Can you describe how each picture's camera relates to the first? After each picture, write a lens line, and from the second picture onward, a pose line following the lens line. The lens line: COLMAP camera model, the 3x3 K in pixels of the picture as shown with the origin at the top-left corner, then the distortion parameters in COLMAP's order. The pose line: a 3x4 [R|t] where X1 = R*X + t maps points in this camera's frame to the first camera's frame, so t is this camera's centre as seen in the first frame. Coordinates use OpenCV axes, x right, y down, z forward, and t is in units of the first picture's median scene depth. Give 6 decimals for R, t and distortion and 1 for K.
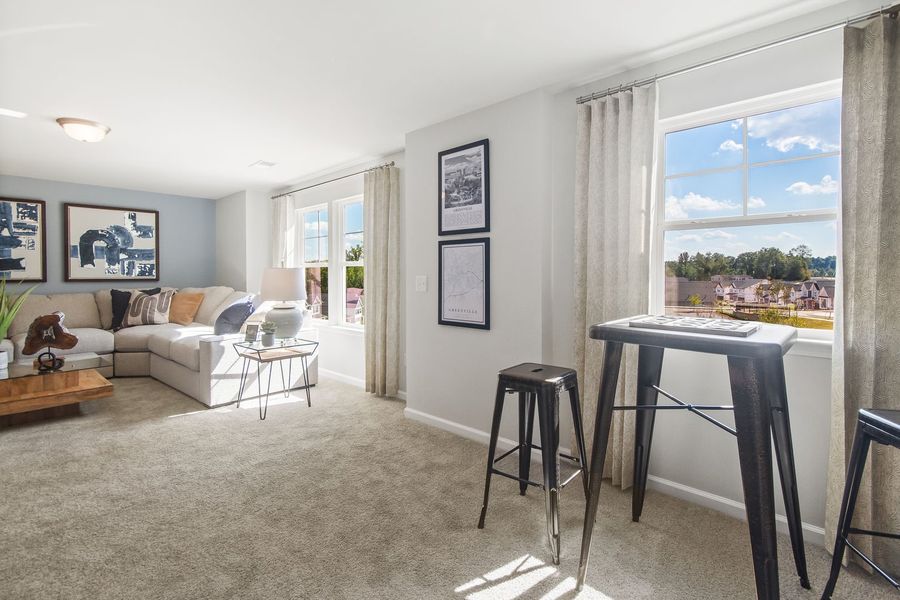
lens RADIAL K [[447.4, 0, 459.6], [0, 447.4, 284.3], [0, 0, 1]] dist [-0.000945, -0.000065]
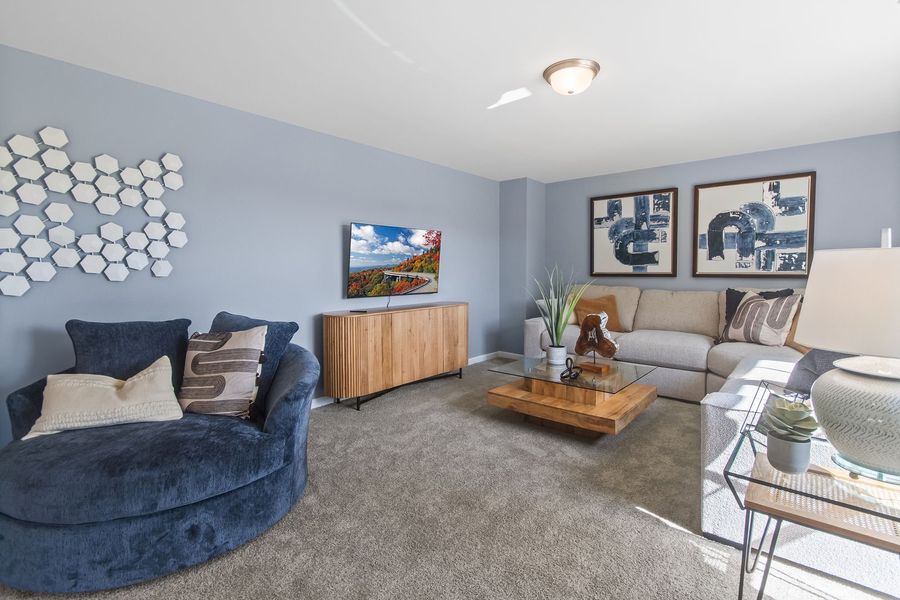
lens RADIAL K [[421.8, 0, 461.9], [0, 421.8, 287.7], [0, 0, 1]] dist [0.000631, 0.000221]
pose [[0.035764, 0.043605, -0.998409, -0.077515], [-0.021434, 0.998851, 0.042856, -0.010363], [0.999130, 0.019867, 0.036658, 0.518665]]
